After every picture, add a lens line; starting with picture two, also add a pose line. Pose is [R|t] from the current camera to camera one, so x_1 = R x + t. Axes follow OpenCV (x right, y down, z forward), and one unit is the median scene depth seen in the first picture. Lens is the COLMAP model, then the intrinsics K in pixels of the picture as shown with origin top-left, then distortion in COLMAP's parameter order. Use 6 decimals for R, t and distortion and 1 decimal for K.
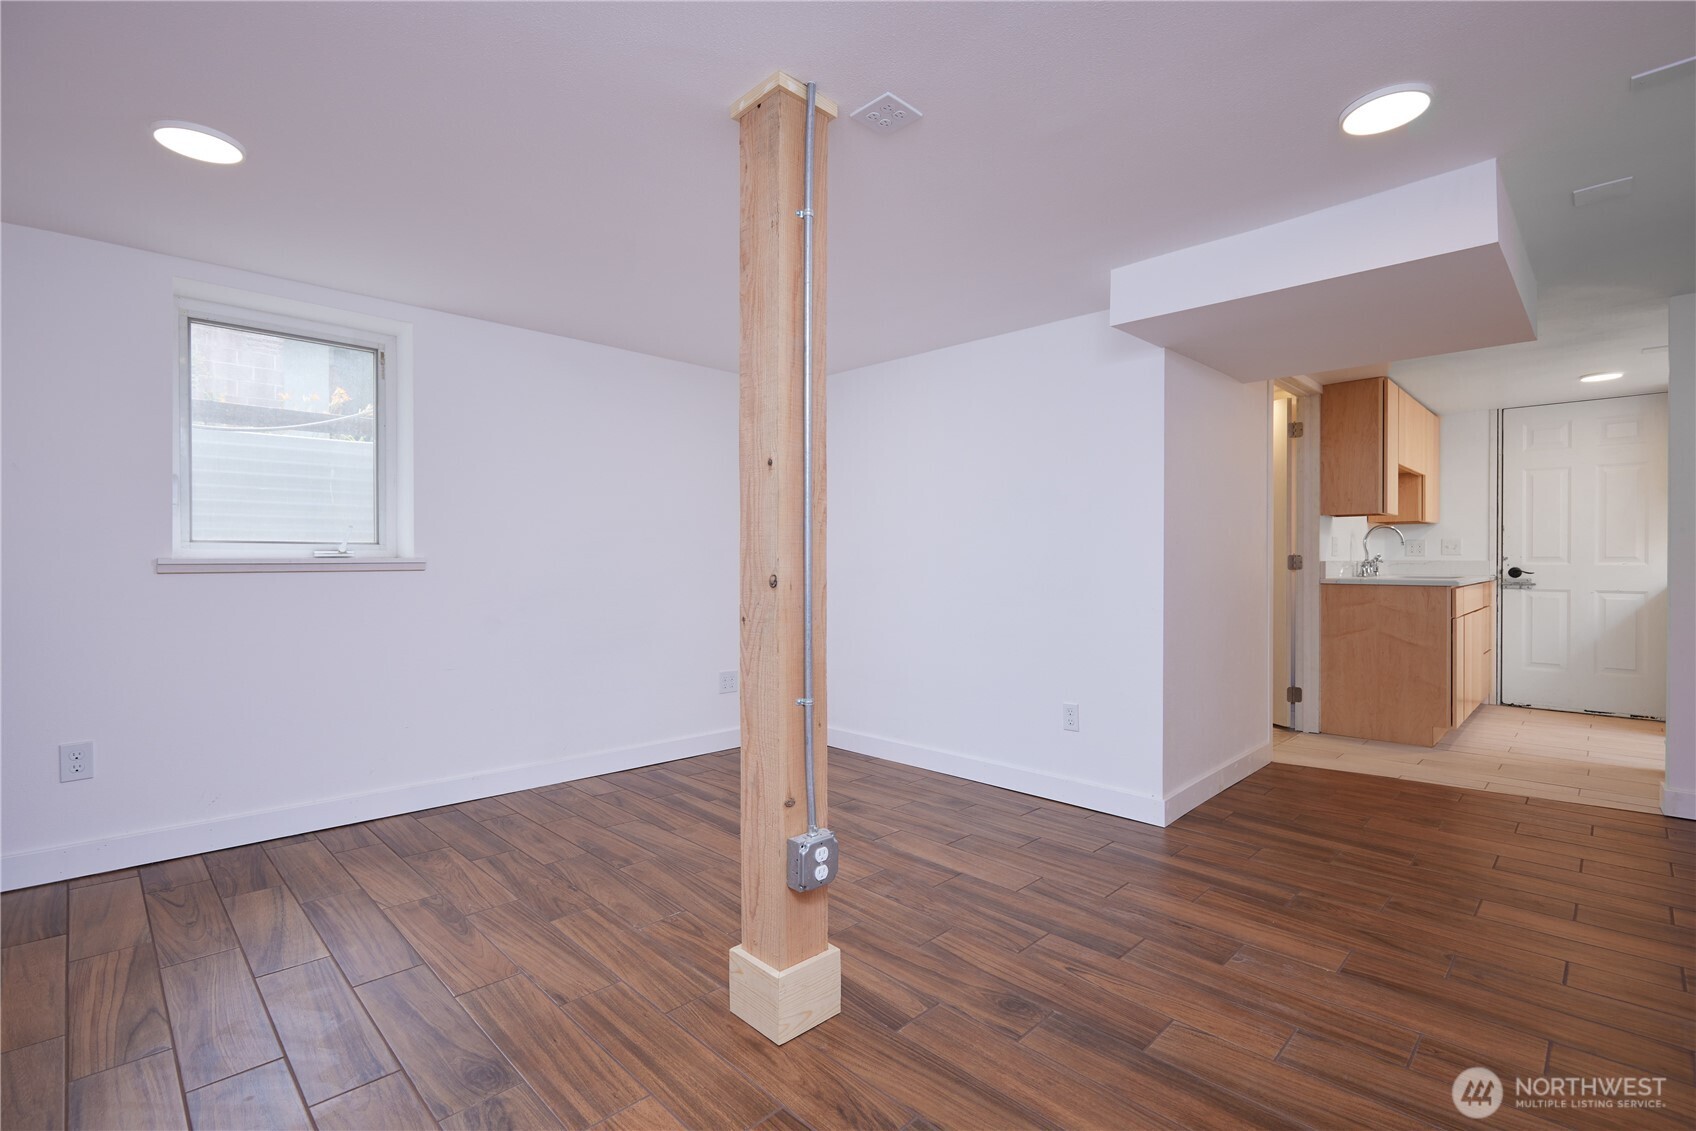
lens RADIAL K [[771.5, 0, 851.7], [0, 771.5, 563.5], [0, 0, 1]] dist [-0.002288, 0.000468]
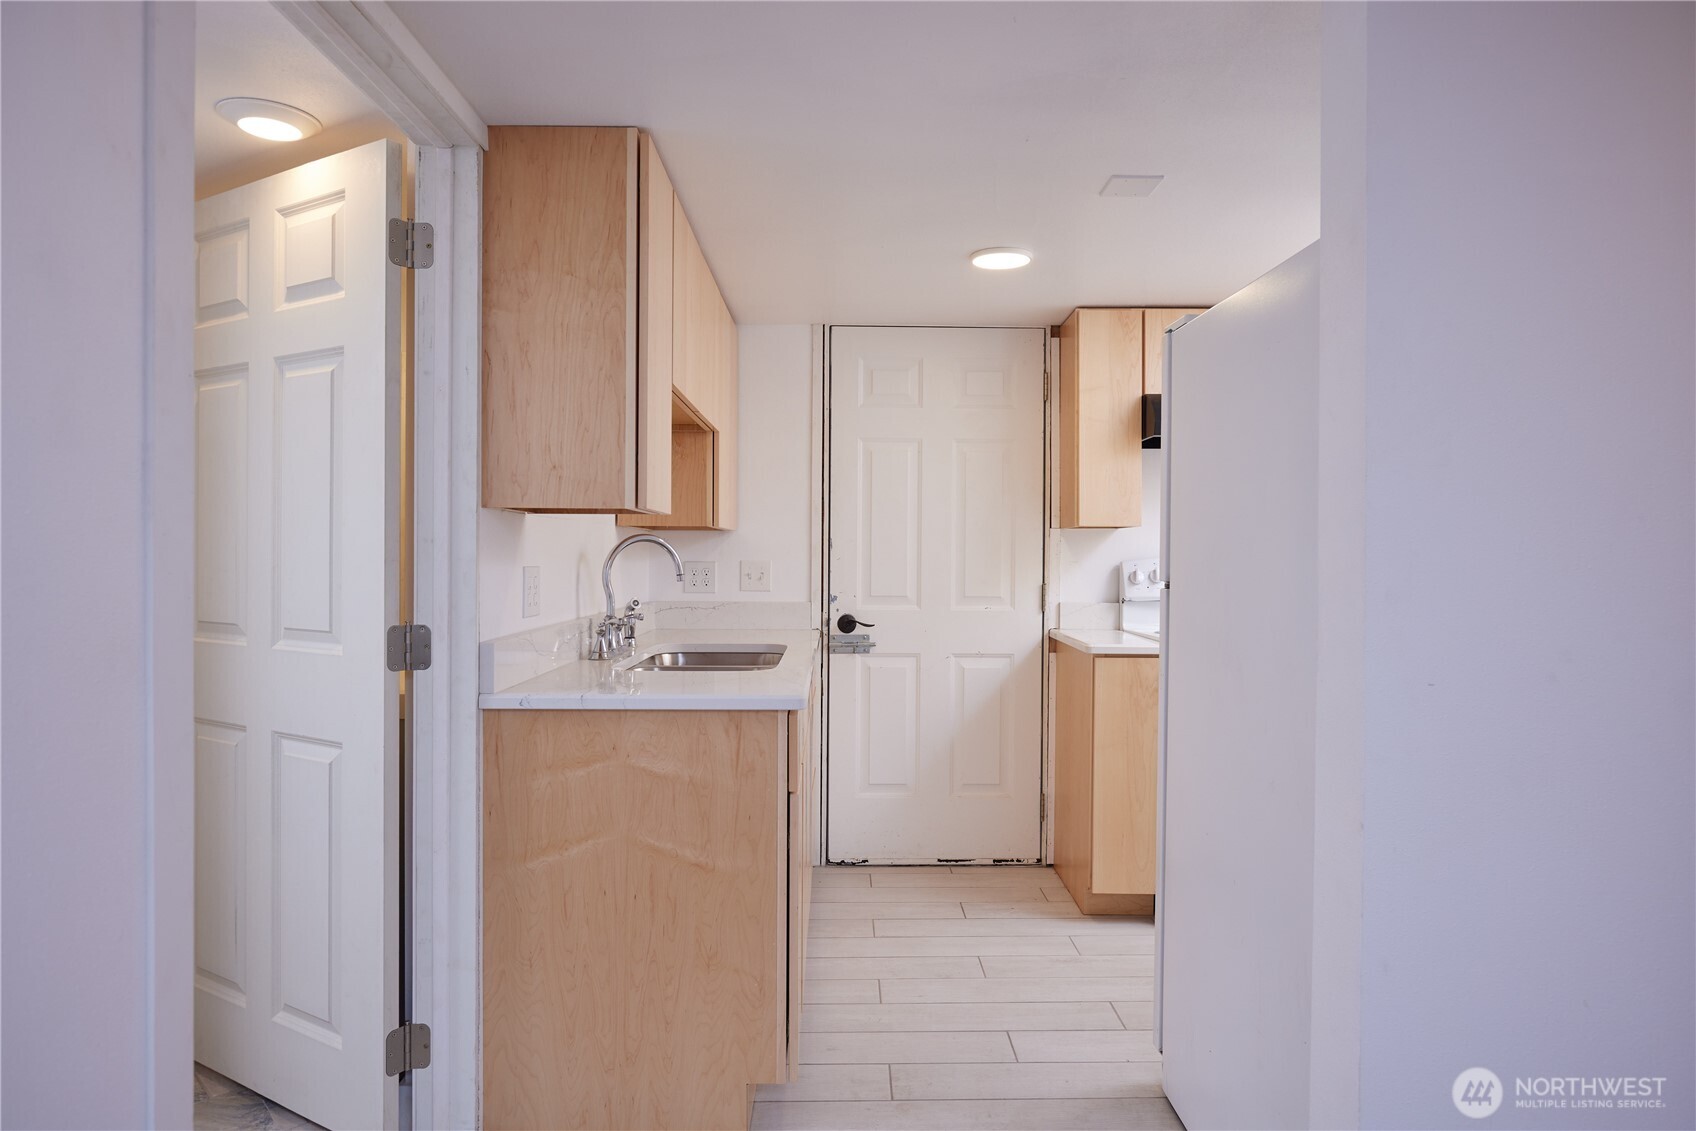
lens RADIAL K [[1016.2, 0, 850.7], [0, 1016.2, 562.6], [0, 0, 1]] dist [-0.006380, -0.000710]
pose [[0.703579, -0.000086, 0.710617, 0.359666], [-0.000927, 0.999999, 0.001038, -0.034460], [-0.710616, -0.001389, 0.703579, 0.506219]]
